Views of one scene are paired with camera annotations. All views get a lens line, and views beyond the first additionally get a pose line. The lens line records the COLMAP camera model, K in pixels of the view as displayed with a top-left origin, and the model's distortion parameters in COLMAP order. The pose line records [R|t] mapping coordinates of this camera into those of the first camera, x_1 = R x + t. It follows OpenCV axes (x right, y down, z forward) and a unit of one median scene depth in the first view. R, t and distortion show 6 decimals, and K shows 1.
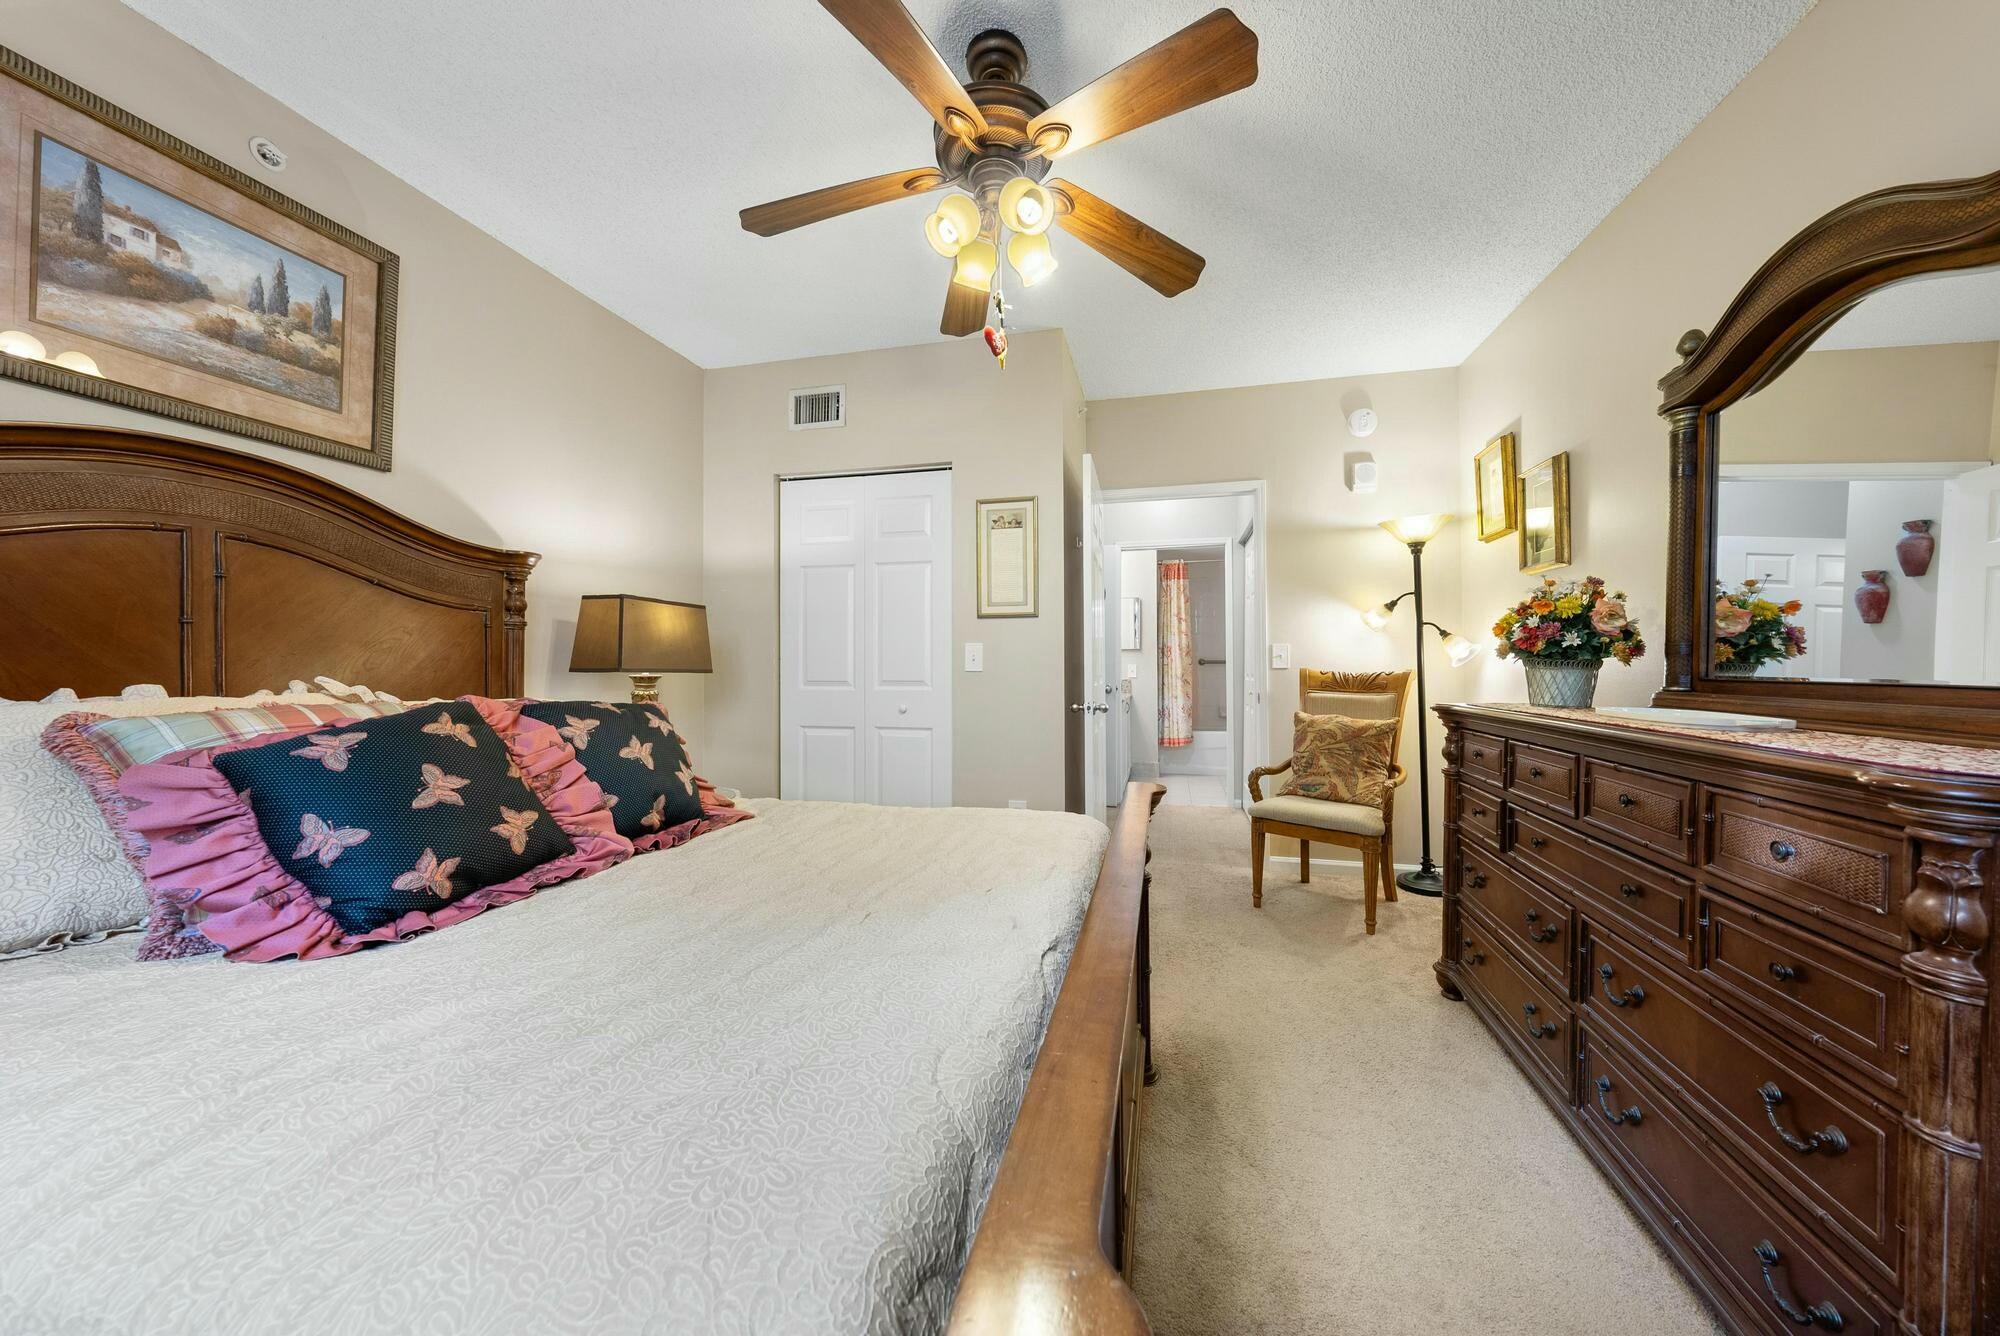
lens RADIAL K [[695.2, 0, 1010.0], [0, 695.2, 654.7], [0, 0, 1]] dist [0.000170, -0.000008]
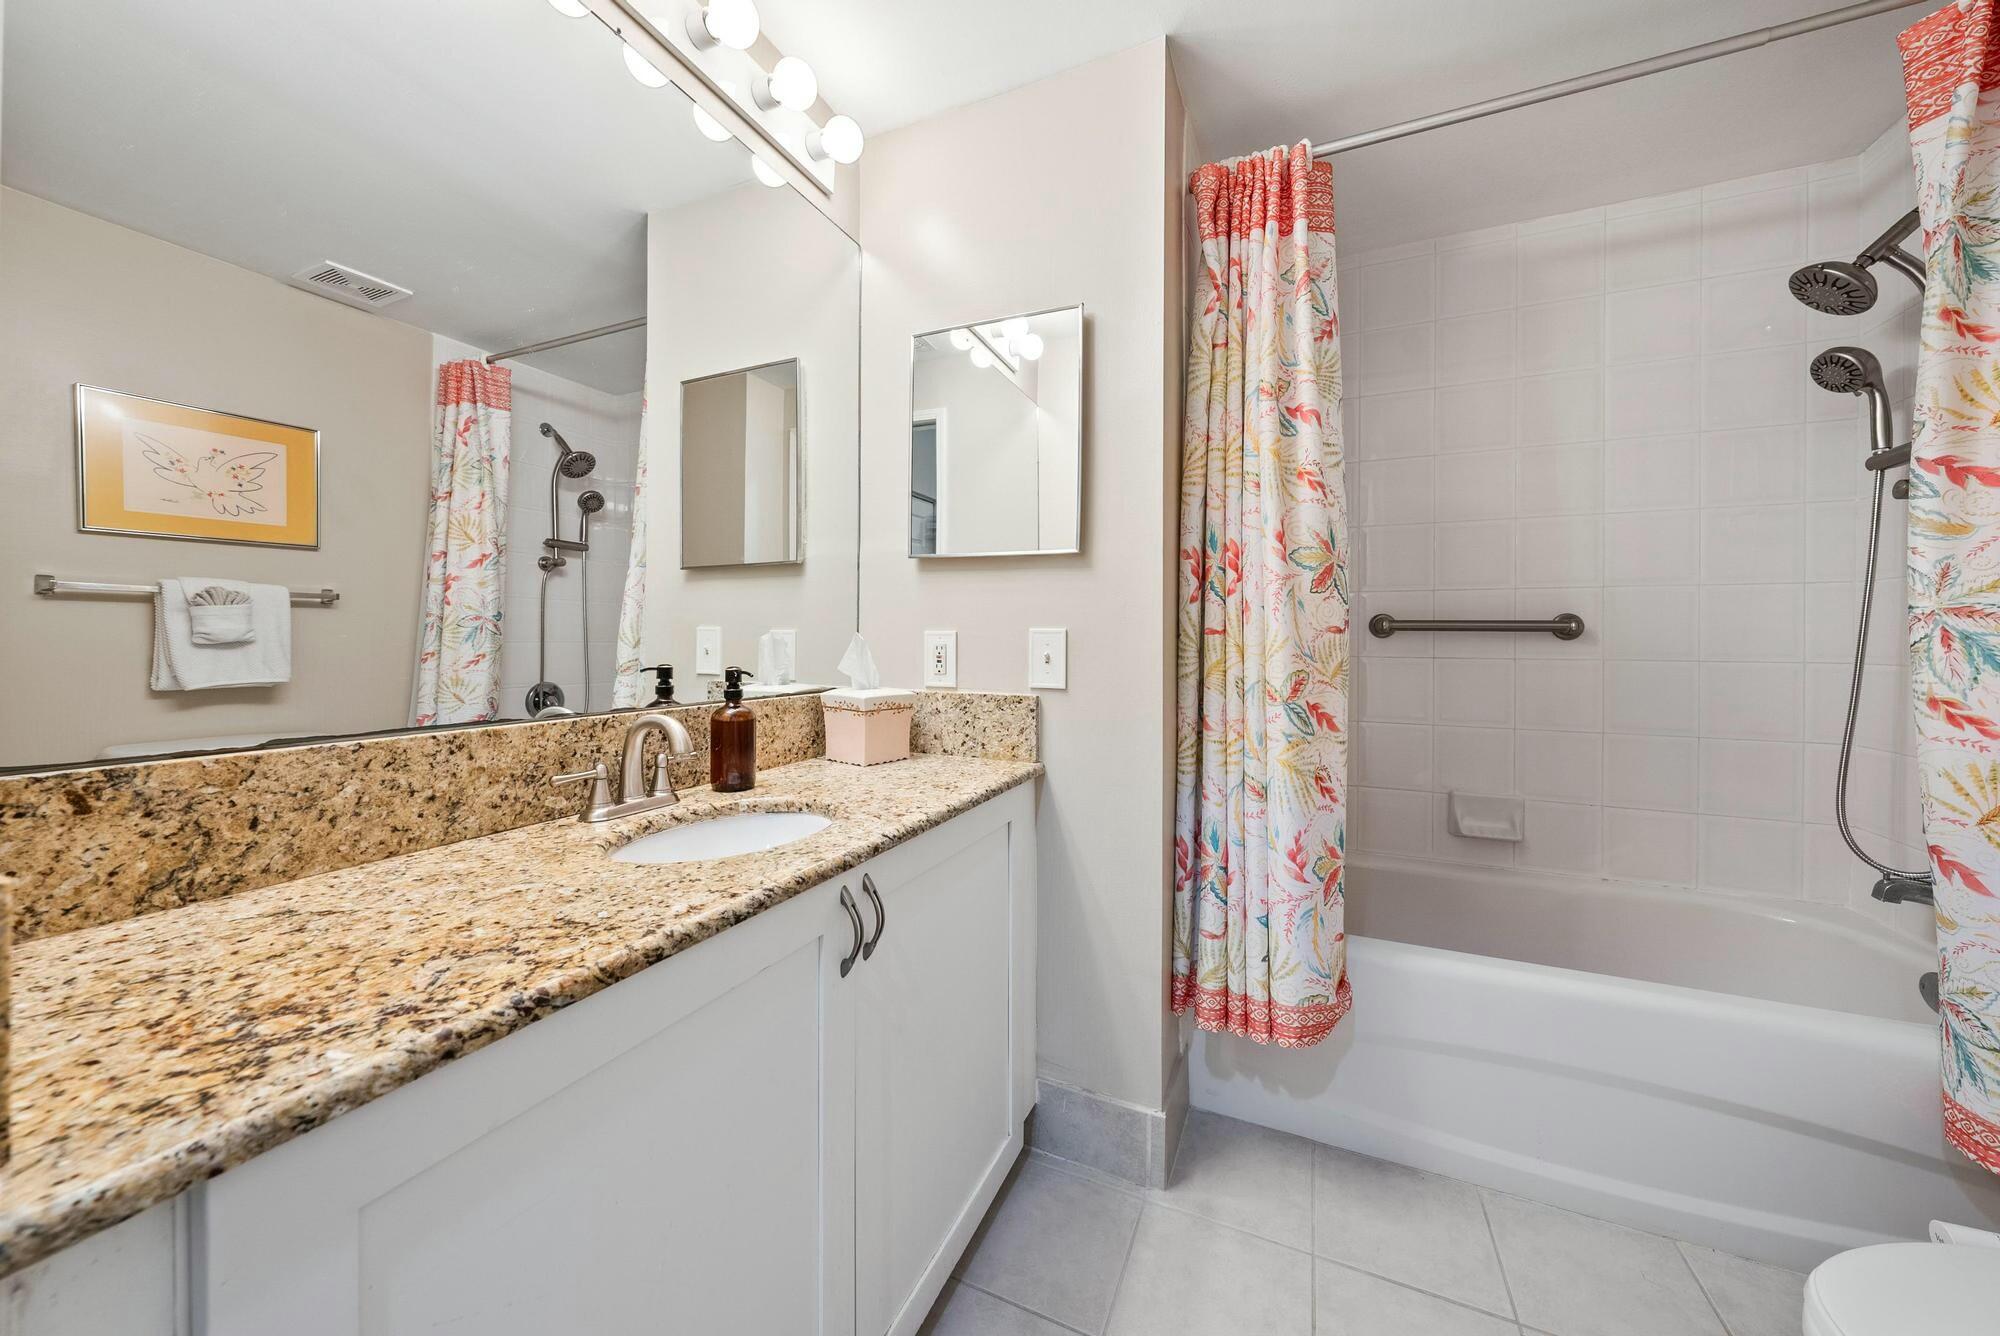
lens RADIAL K [[695.2, 0, 1010.0], [0, 695.2, 654.7], [0, 0, 1]] dist [0.000170, -0.000008]
pose [[0.988989, 0.005026, -0.147905, 0.271536], [-0.000761, 0.999583, 0.028878, 0.020836], [0.147989, -0.028448, 0.988580, 1.096346]]
